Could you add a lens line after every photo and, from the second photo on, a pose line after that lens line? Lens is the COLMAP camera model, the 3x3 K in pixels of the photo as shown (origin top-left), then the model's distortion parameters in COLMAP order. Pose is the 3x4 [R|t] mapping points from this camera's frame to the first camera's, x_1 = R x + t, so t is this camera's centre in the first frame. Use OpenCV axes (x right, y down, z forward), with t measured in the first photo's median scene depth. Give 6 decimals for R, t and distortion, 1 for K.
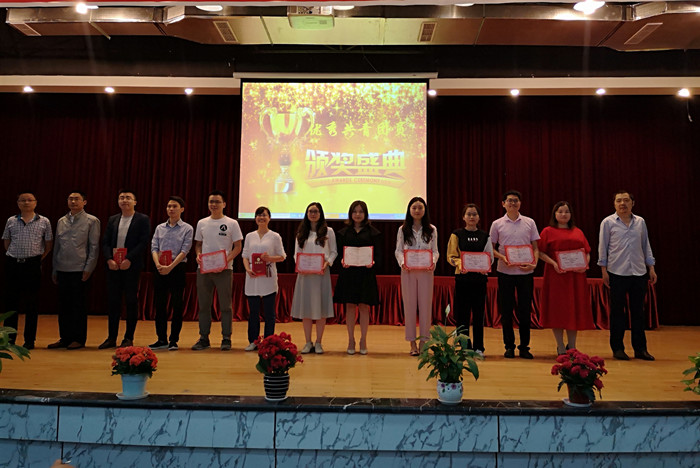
lens RADIAL K [[548.1, 0, 348.3], [0, 548.1, 207.1], [0, 0, 1]] dist [0.053637, -0.007653]
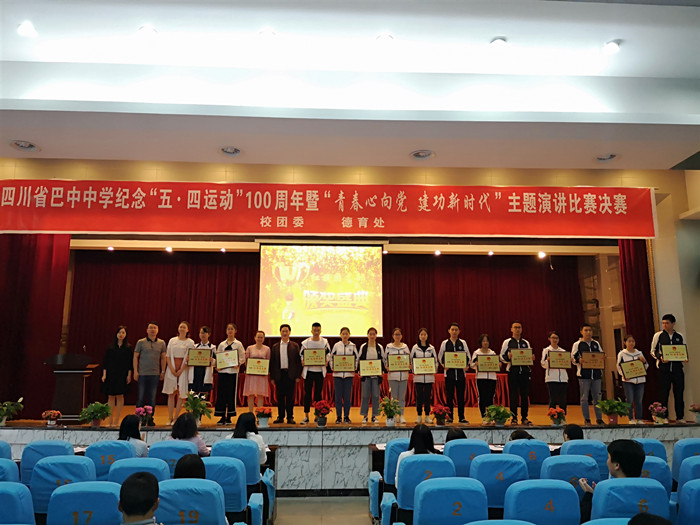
lens RADIAL K [[546.7, 0, 350.0], [0, 546.7, 262.5], [0, 0, 1]] dist [0.101580, -0.096813]
pose [[0.996947, 0.002184, 0.078047, -0.067957], [0.003465, 0.997386, -0.072173, -0.072801], [-0.078000, 0.072223, 0.994334, -0.528128]]
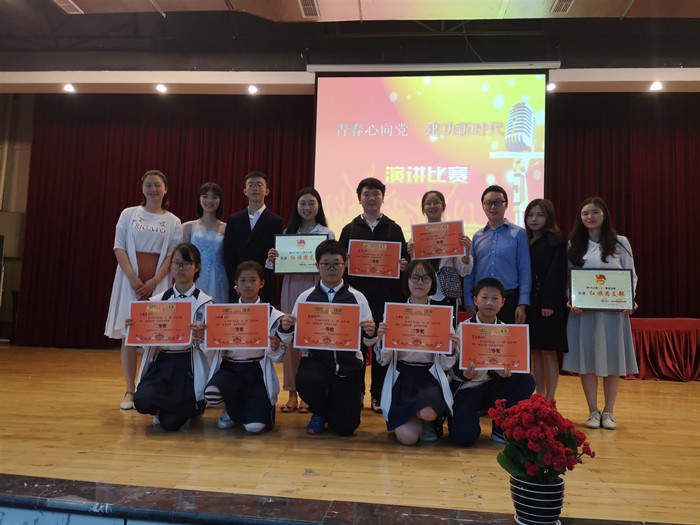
lens RADIAL K [[546.7, 0, 350.0], [0, 546.7, 262.5], [0, 0, 1]] dist [0.101580, -0.096813]
pose [[0.998373, 0.014095, -0.055258, -0.096110], [-0.012804, 0.999639, 0.023639, 0.033791], [0.055571, -0.022893, 0.998192, 0.168015]]
